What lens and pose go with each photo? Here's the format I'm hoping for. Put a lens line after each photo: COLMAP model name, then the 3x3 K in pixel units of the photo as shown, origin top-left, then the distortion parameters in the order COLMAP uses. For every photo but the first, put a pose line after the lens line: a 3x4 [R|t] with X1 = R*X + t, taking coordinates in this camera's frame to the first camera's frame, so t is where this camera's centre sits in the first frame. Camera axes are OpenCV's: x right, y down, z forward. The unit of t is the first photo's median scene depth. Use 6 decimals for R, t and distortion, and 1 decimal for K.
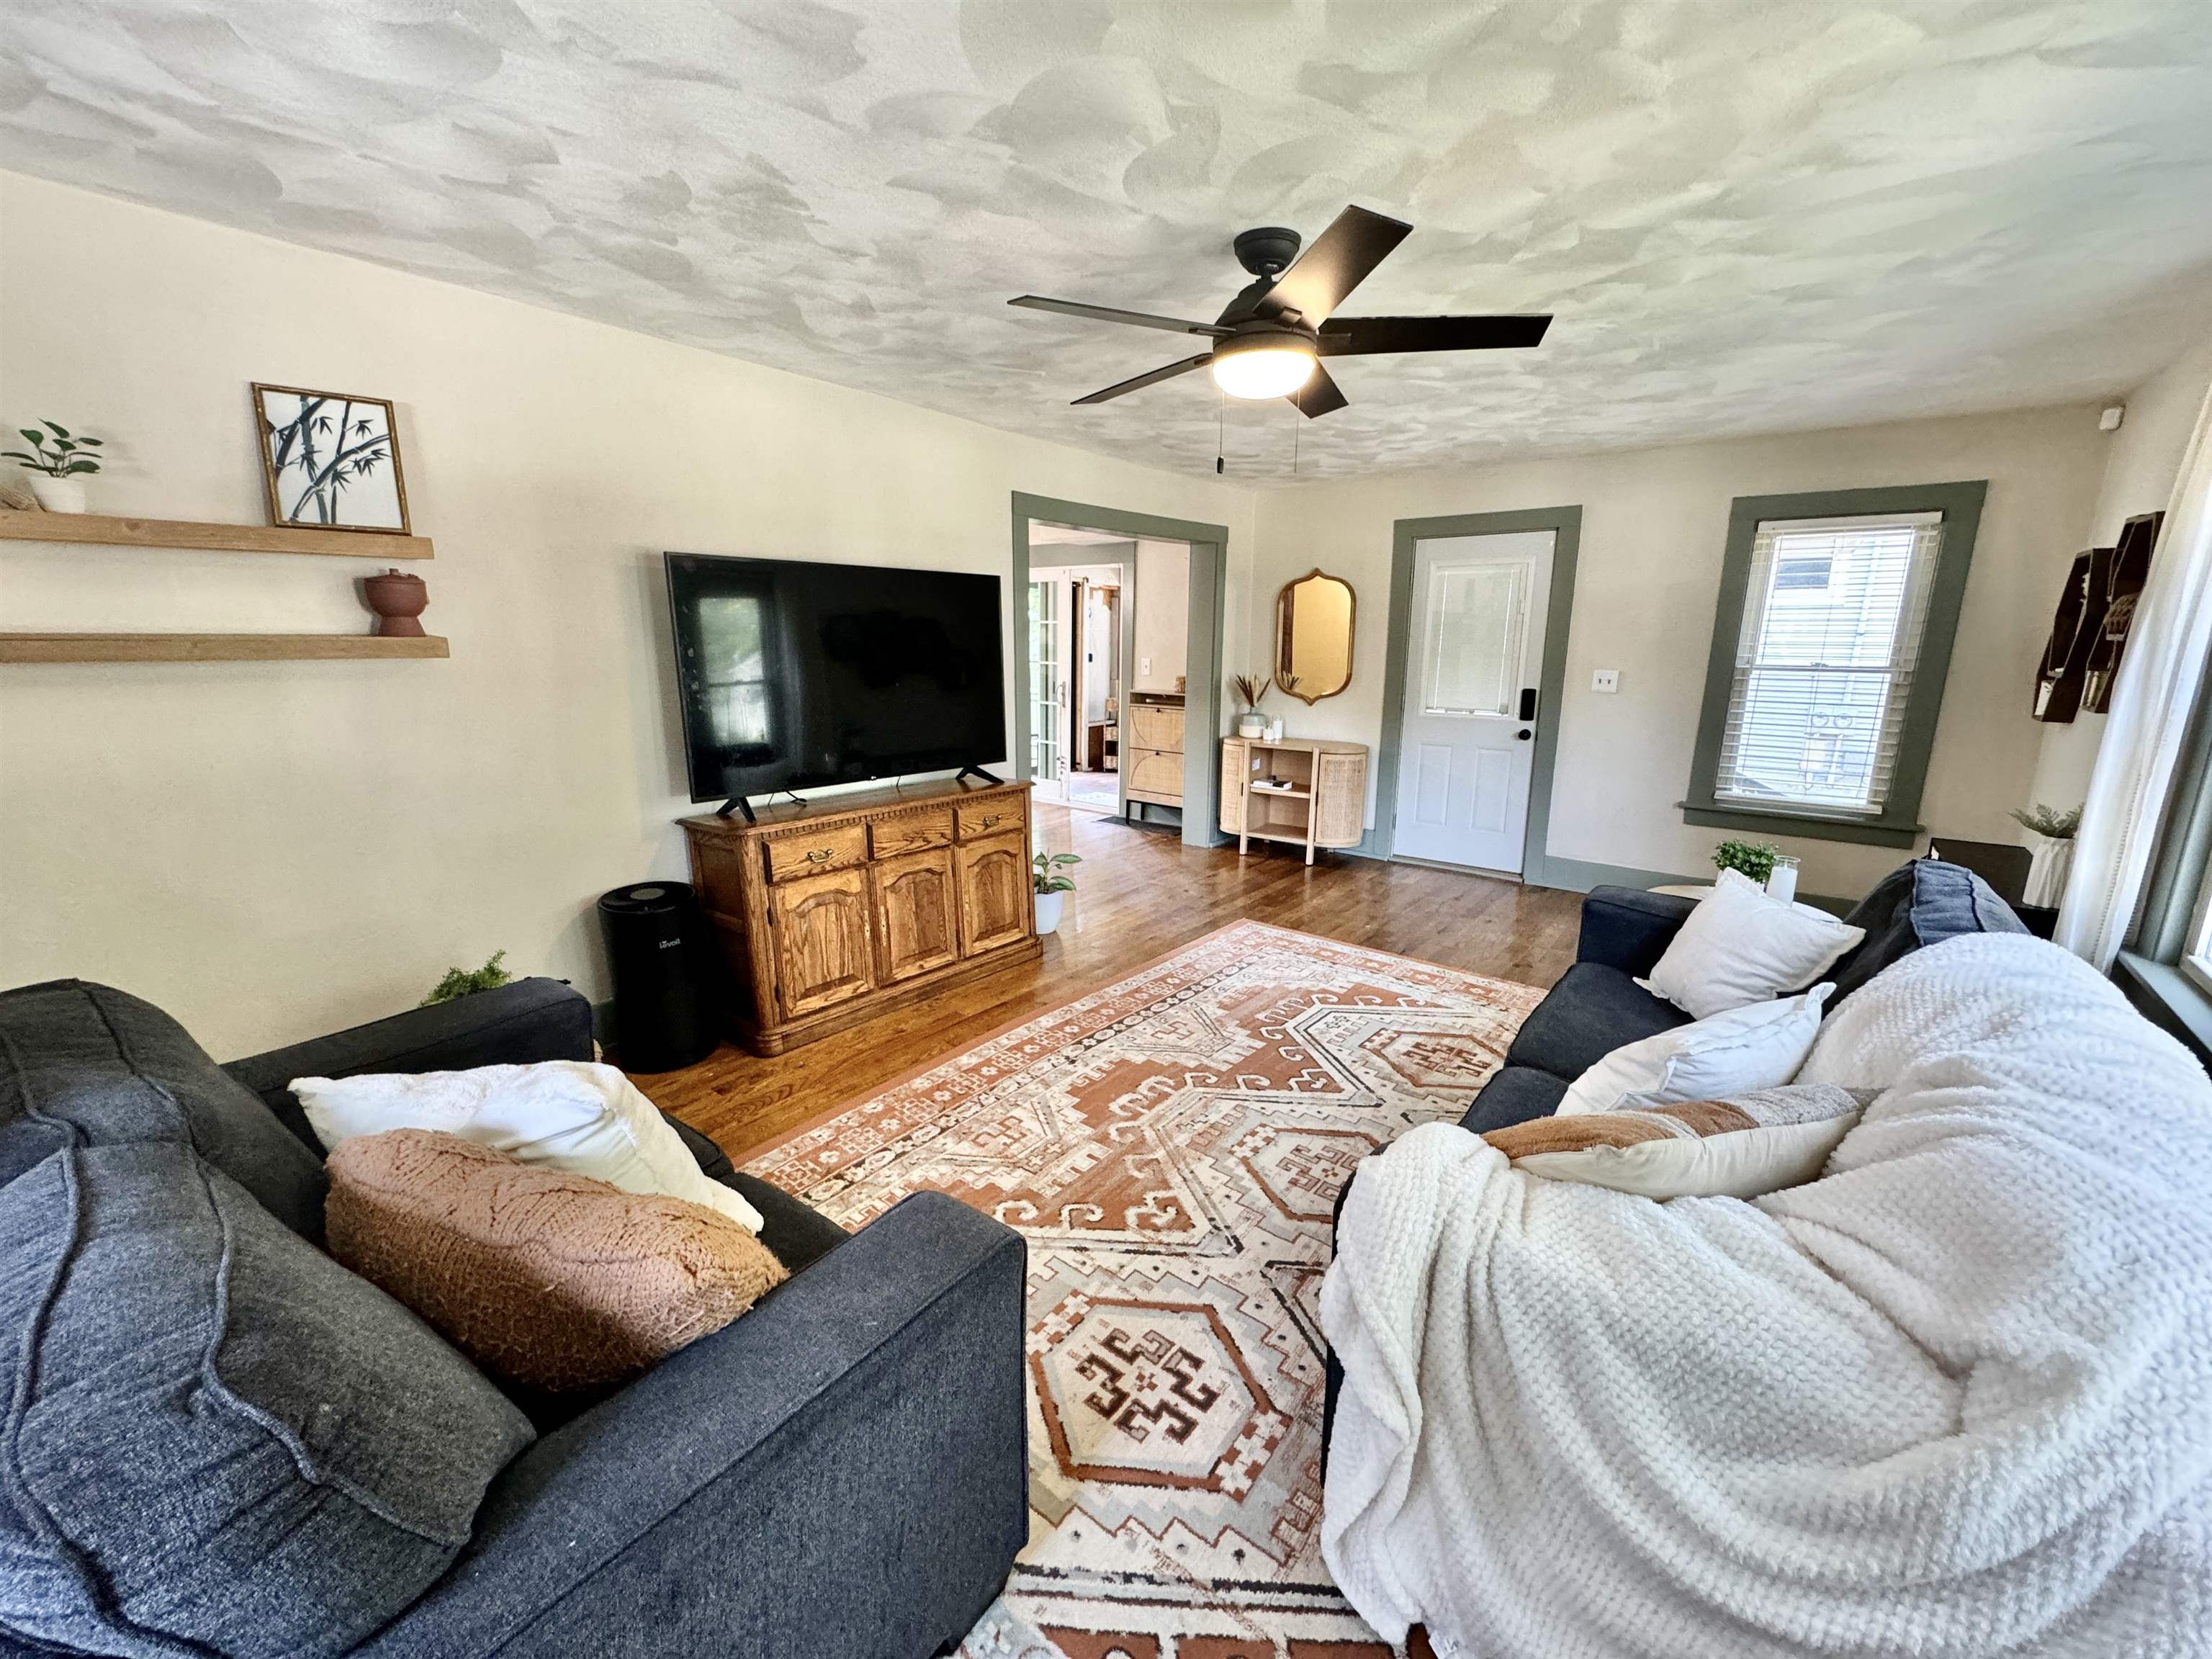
lens RADIAL K [[880.2, 0, 1104.8], [0, 880.2, 831.2], [0, 0, 1]] dist [-0.000047, -0.001114]
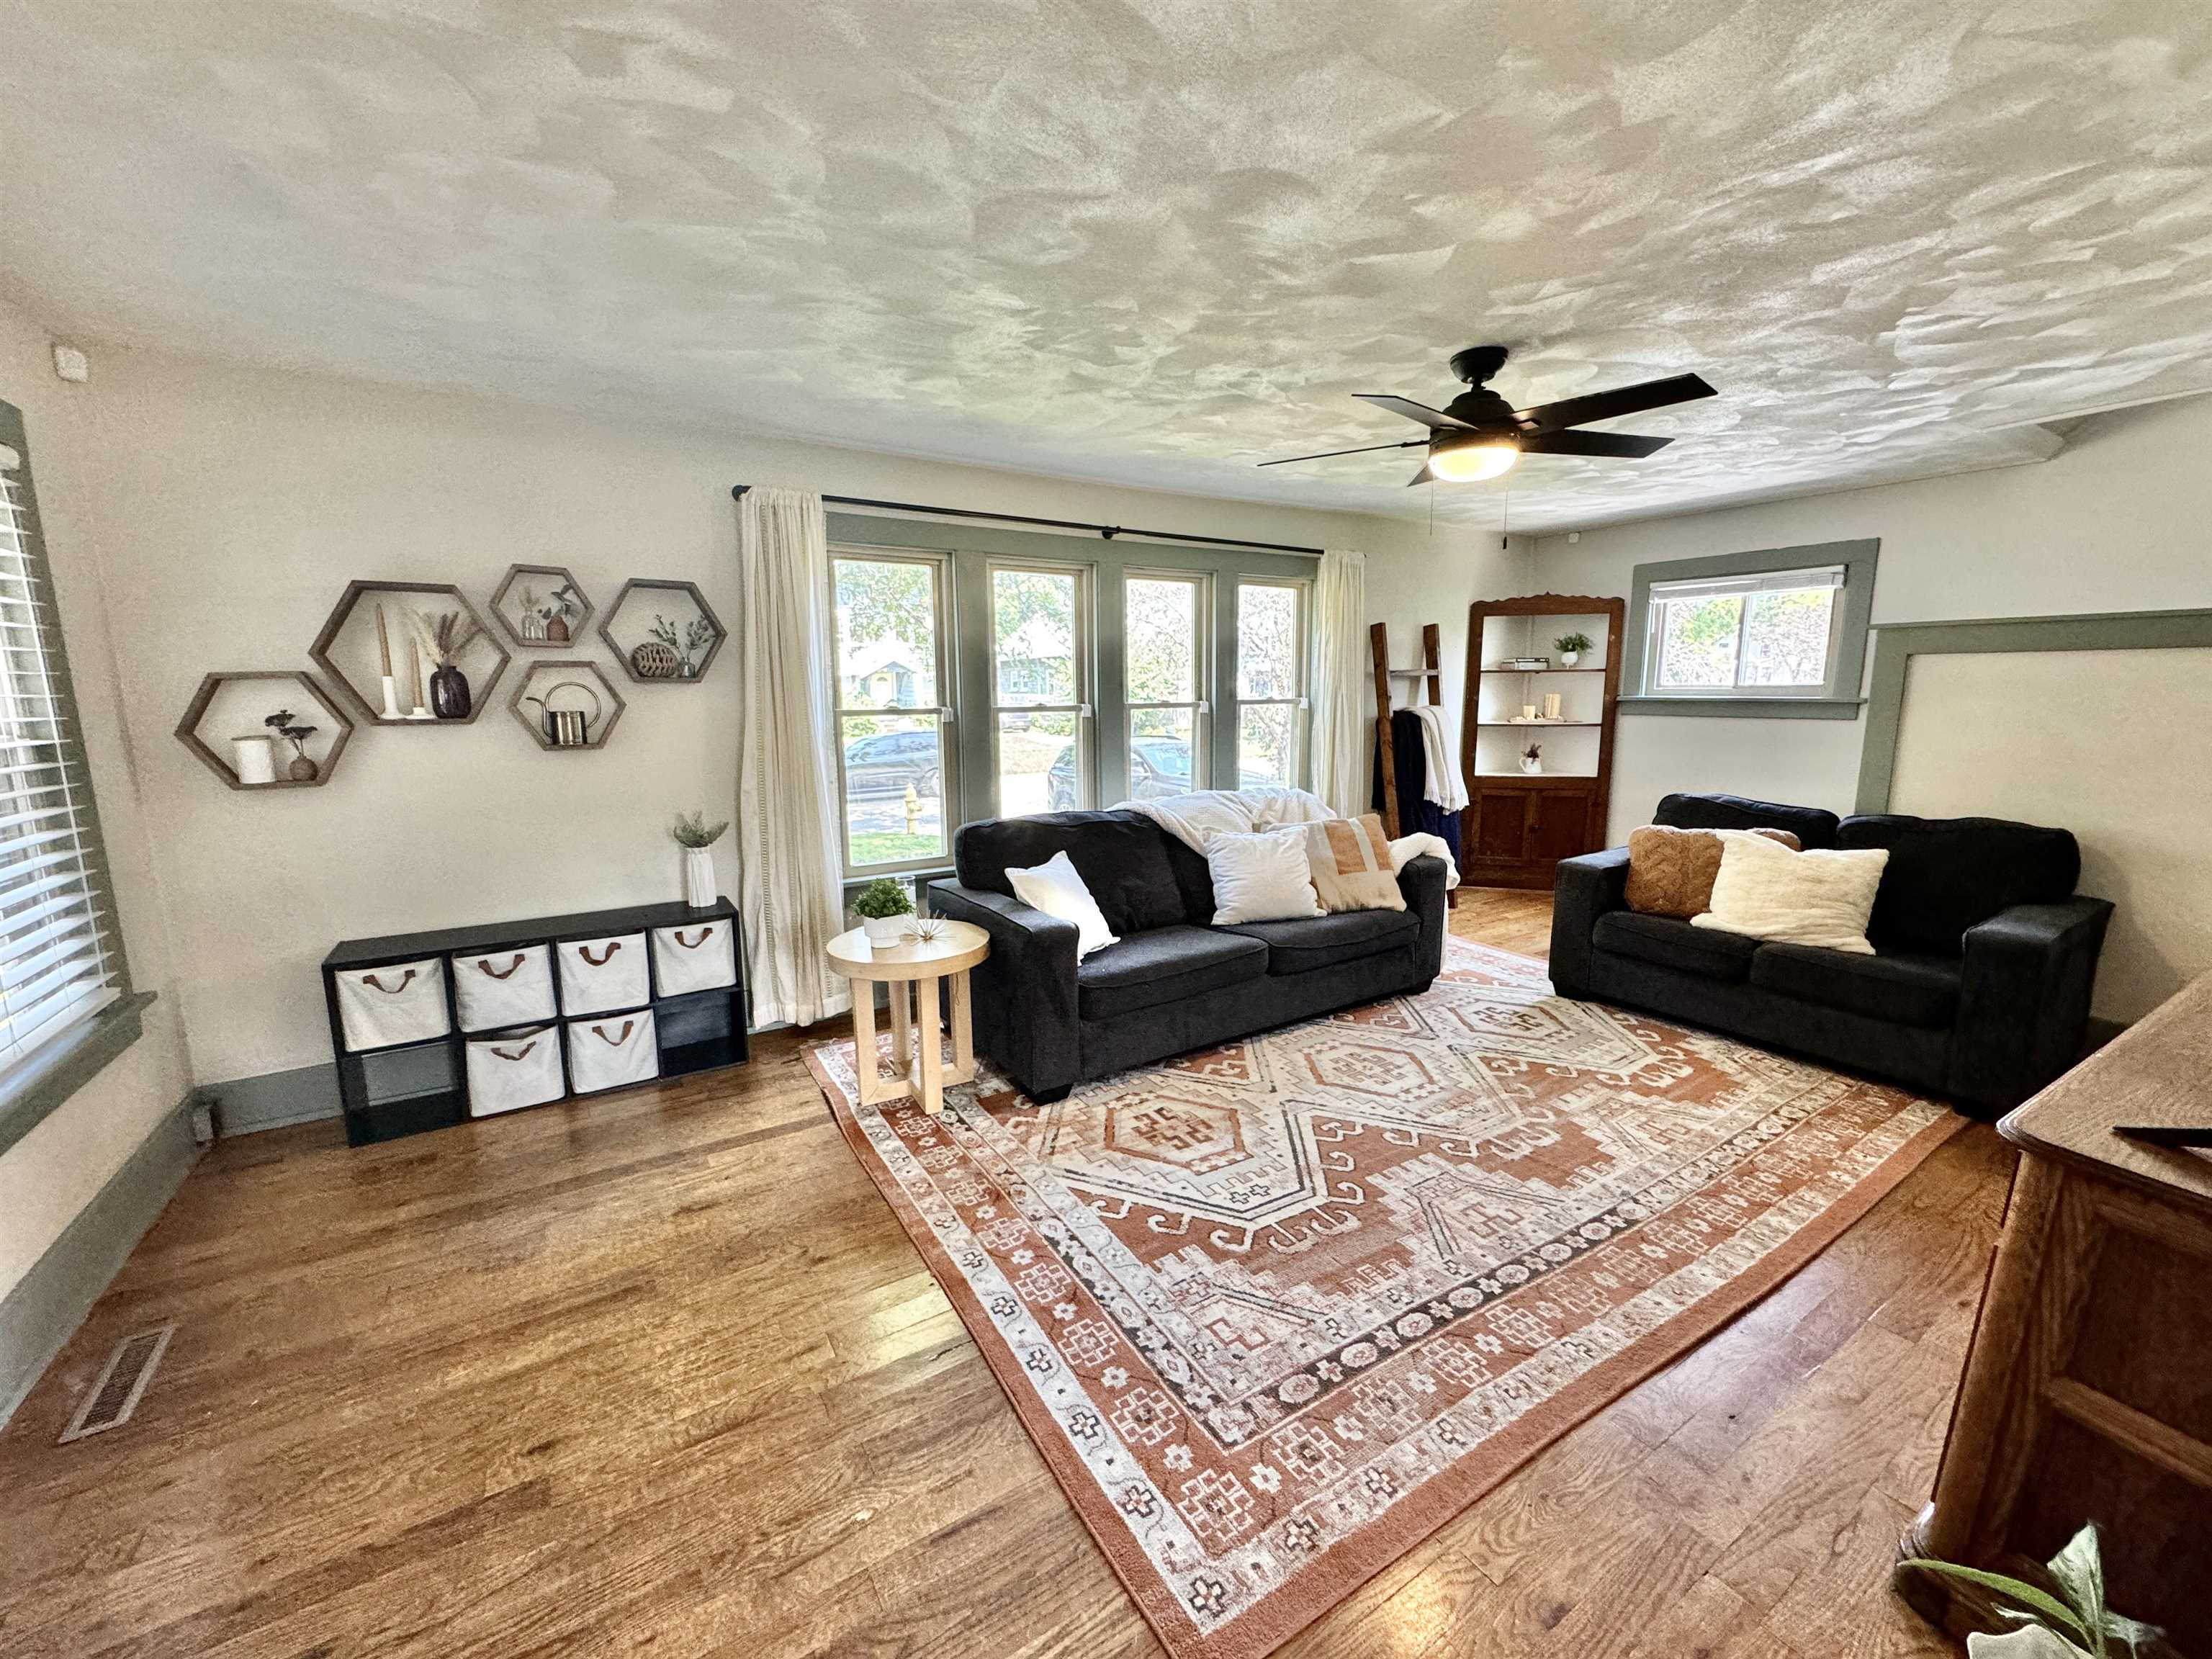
lens RADIAL K [[880.2, 0, 1104.8], [0, 880.2, 831.2], [0, 0, 1]] dist [-0.000047, -0.001114]
pose [[-0.942483, -0.052489, 0.330106, 0.164417], [0.074962, 0.929246, 0.361778, -0.375844], [-0.325739, 0.365715, -0.871864, 1.720964]]
